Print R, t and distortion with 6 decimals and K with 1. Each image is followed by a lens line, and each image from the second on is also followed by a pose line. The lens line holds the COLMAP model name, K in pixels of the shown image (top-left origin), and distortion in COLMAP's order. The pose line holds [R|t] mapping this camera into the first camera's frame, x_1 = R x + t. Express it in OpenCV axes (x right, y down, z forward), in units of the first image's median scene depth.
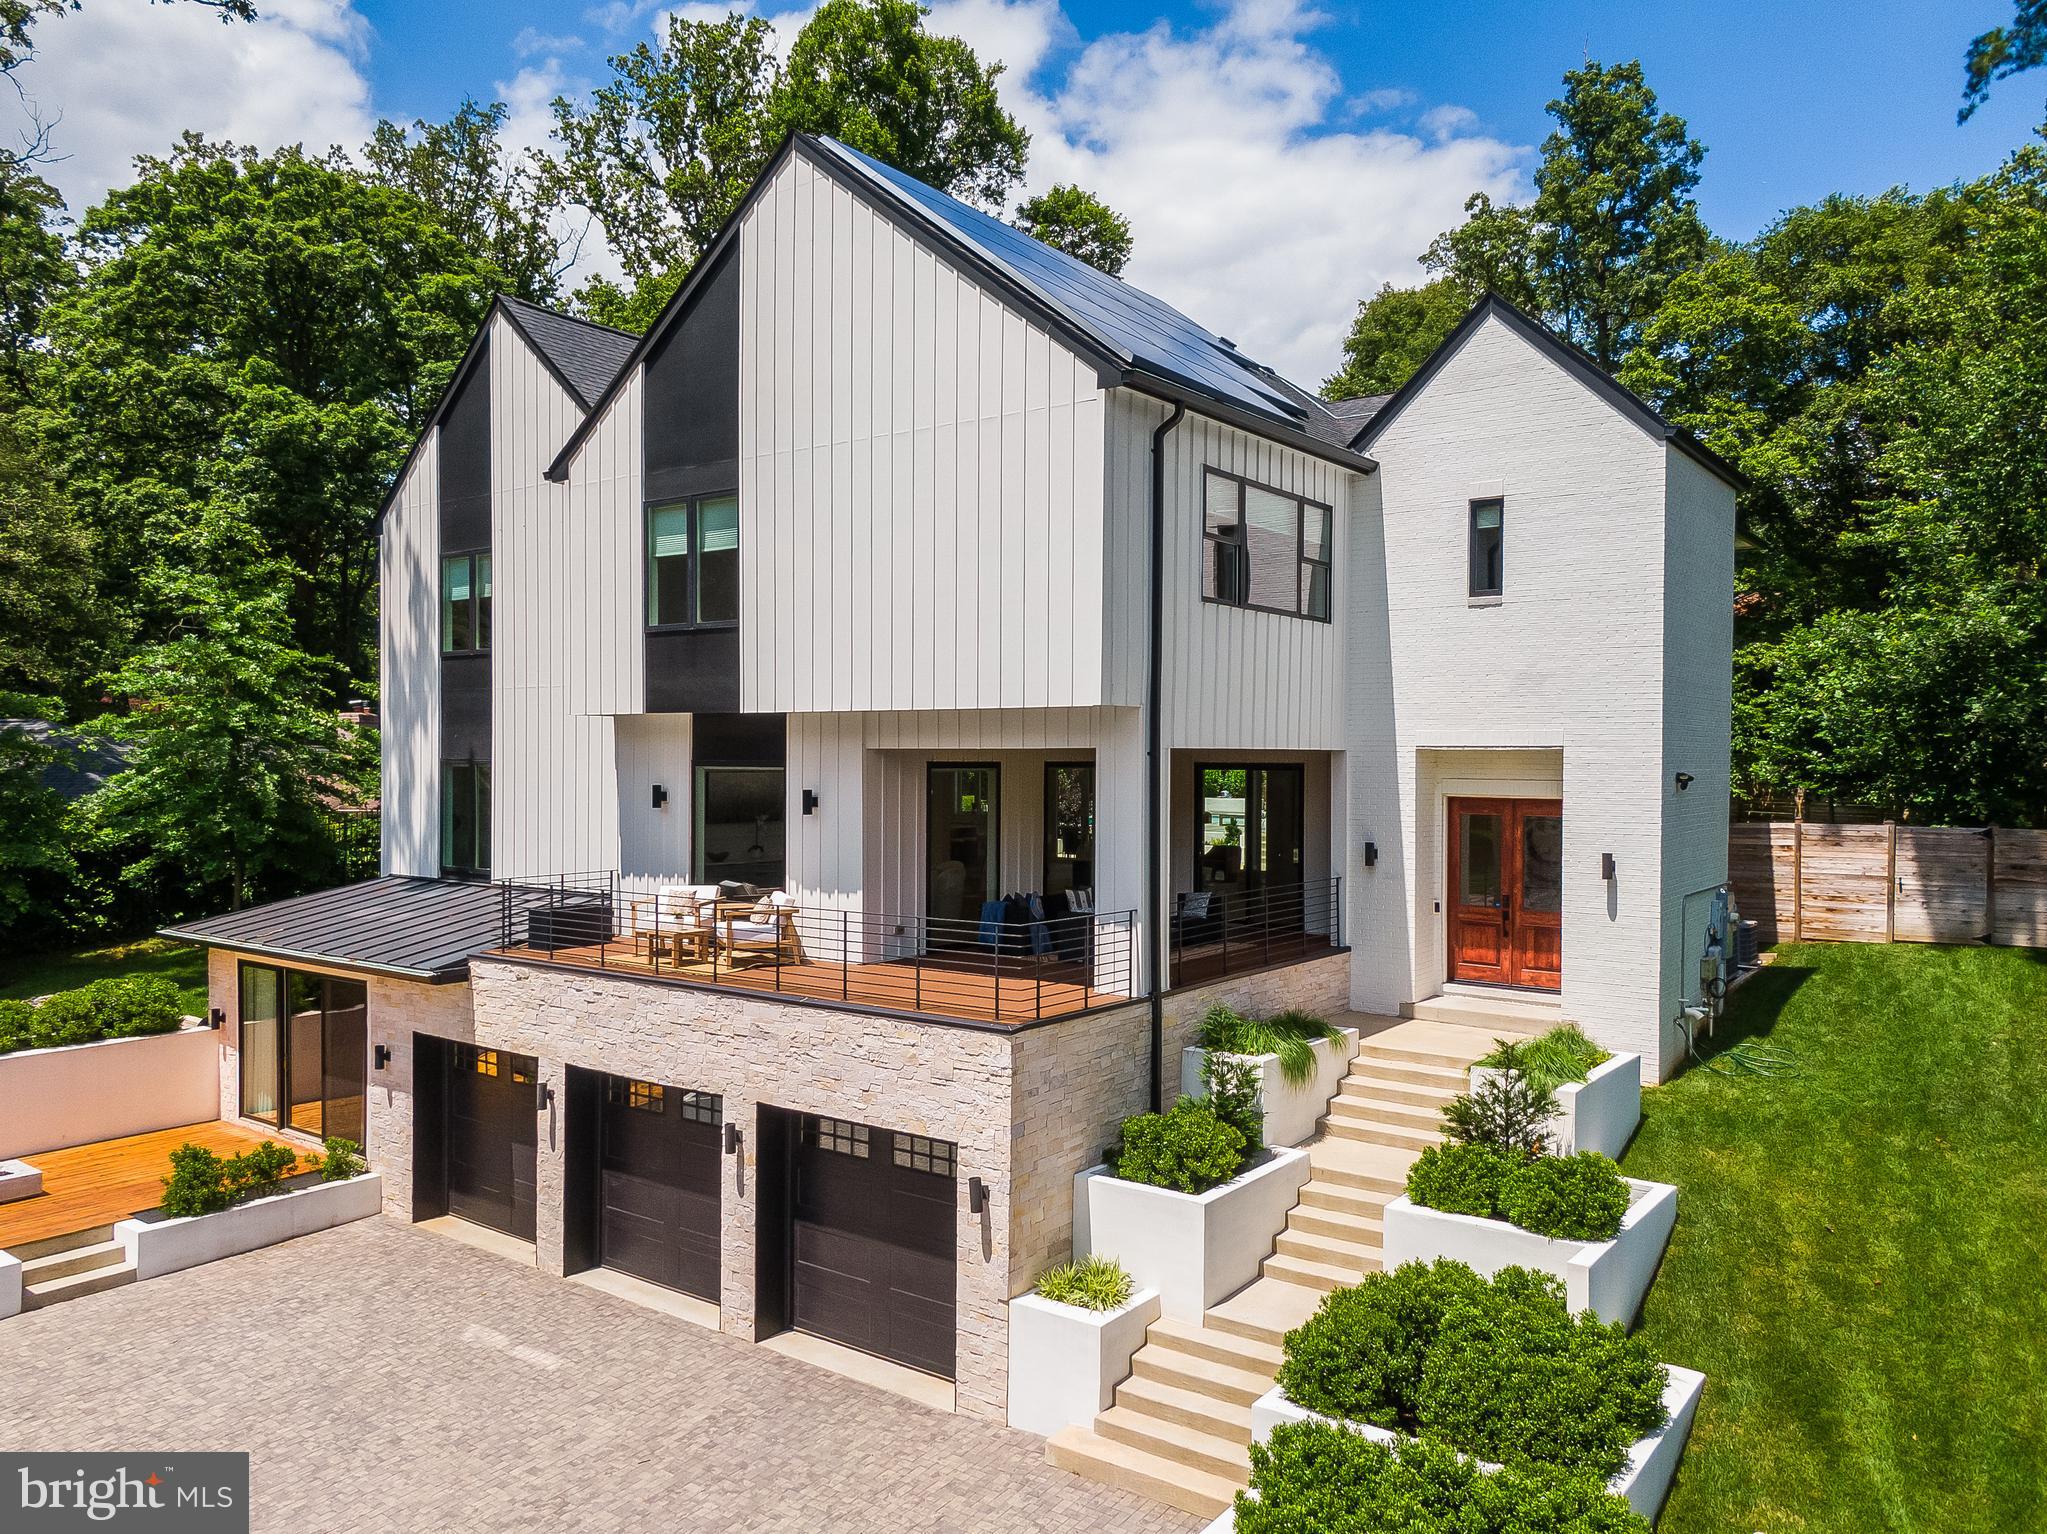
lens RADIAL K [[1461.5, 0, 1023.5], [0, 1461.5, 767.0], [0, 0, 1]] dist [0.012204, -0.008566]
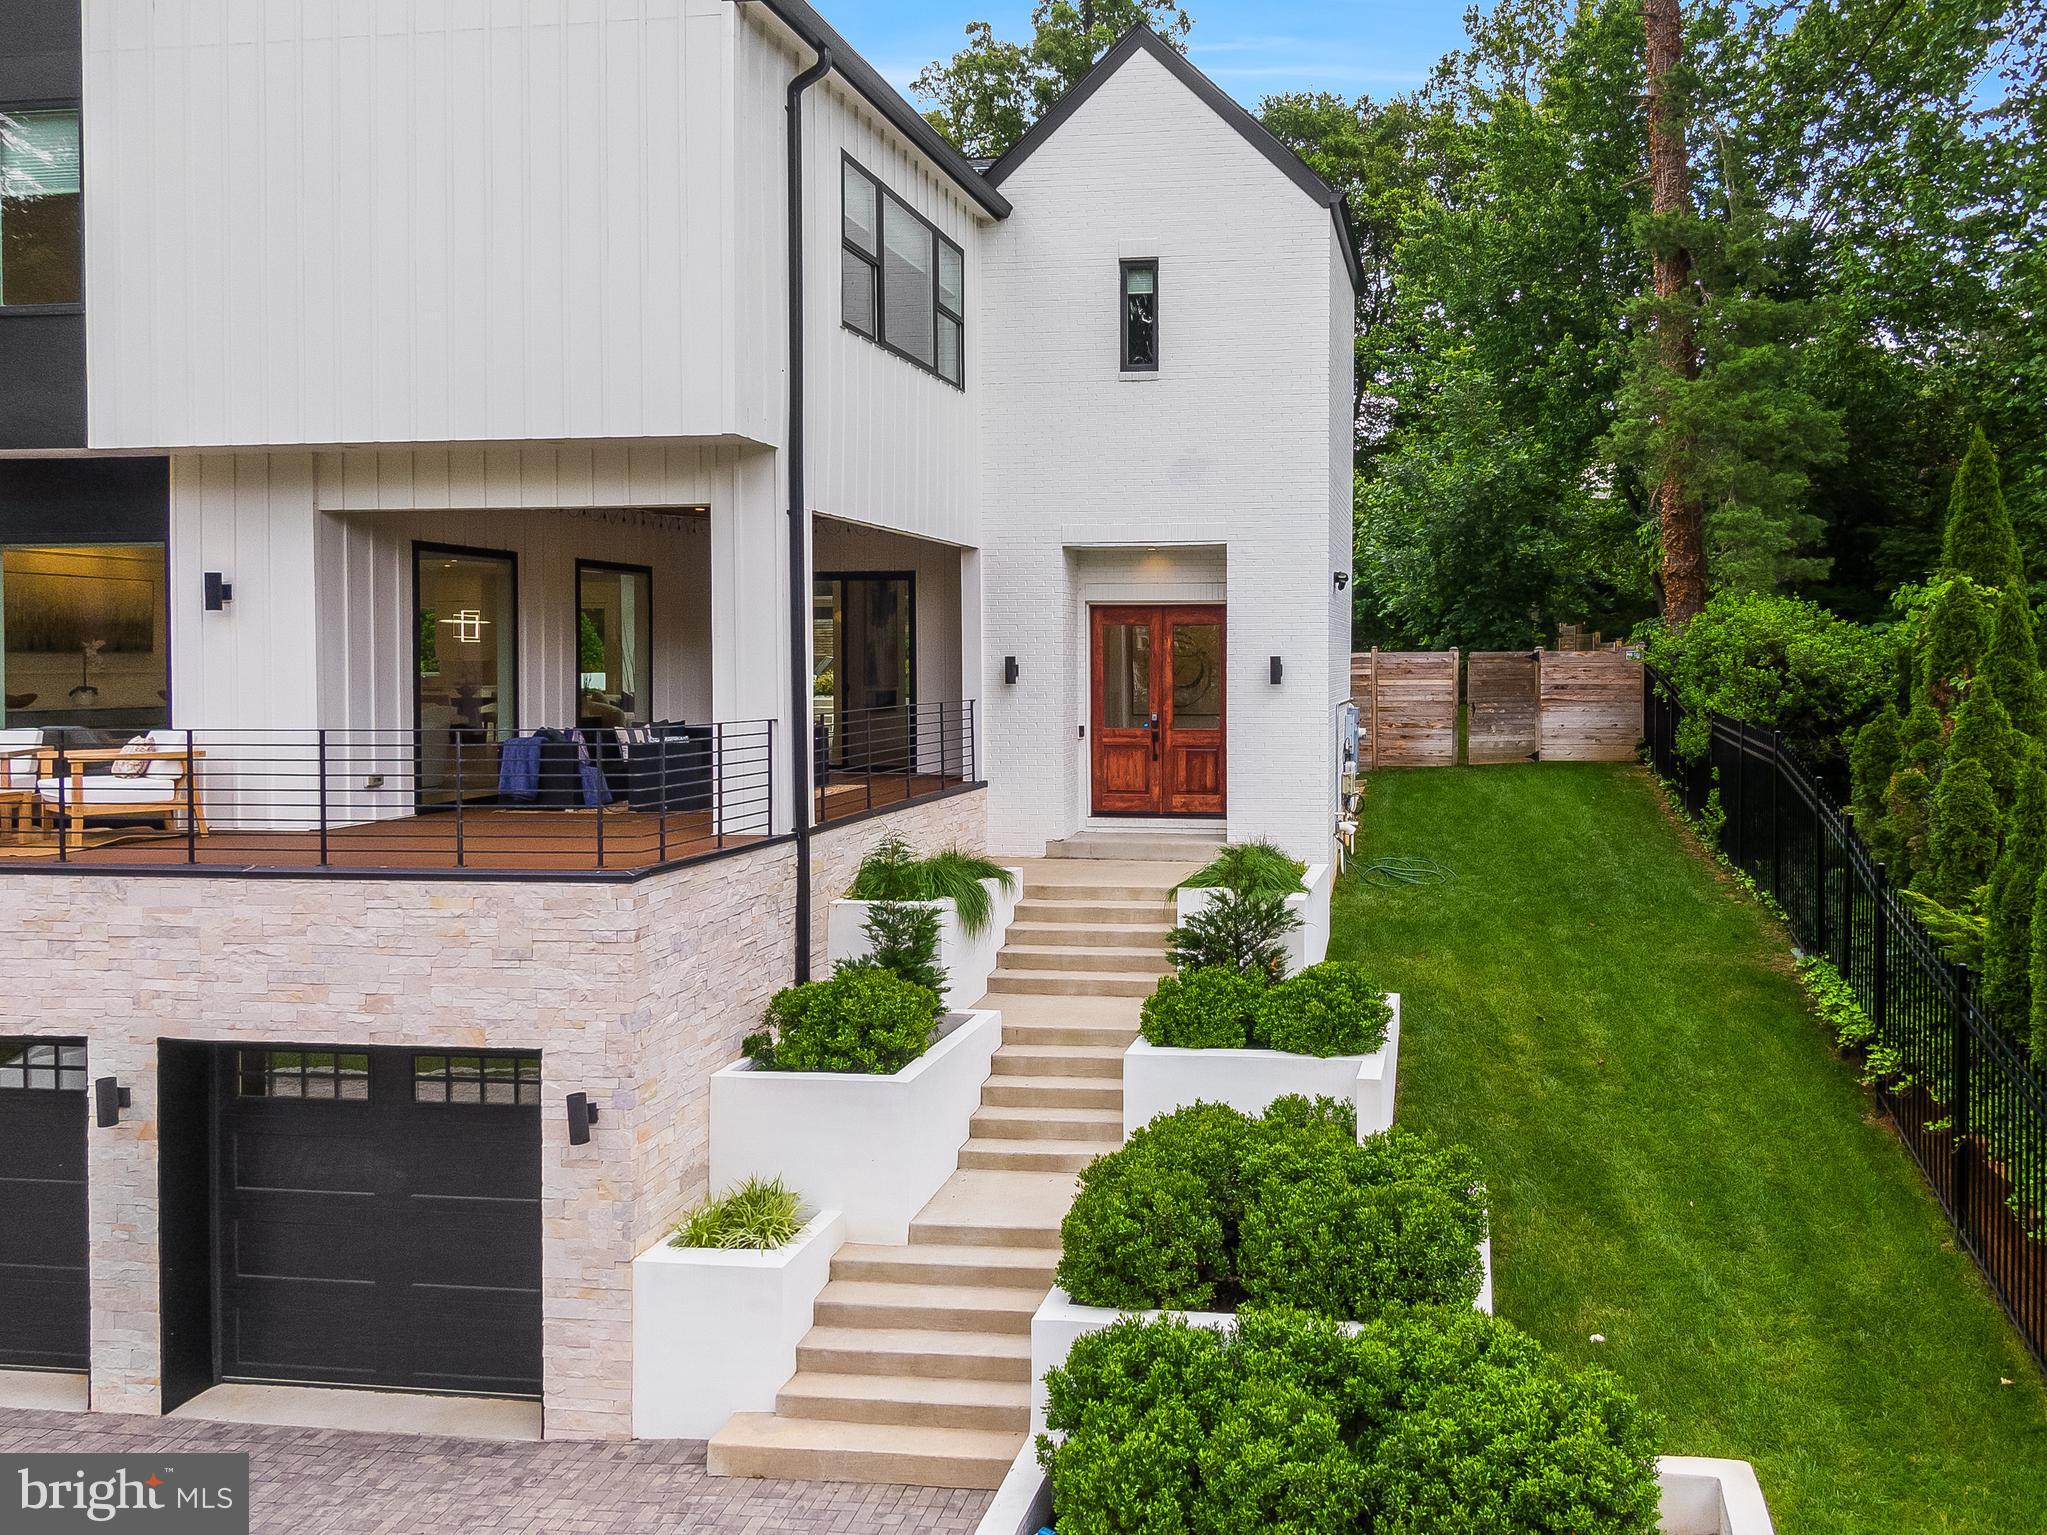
lens RADIAL K [[1546.1, 0, 1249.3], [0, 1546.1, 688.6], [0, 0, 1]] dist [0.048734, -0.038024]
pose [[0.875241, -0.015692, 0.483433, -0.094689], [0.008203, 0.999811, 0.017602, 0.068908], [-0.483618, -0.011441, 0.875204, 0.176319]]
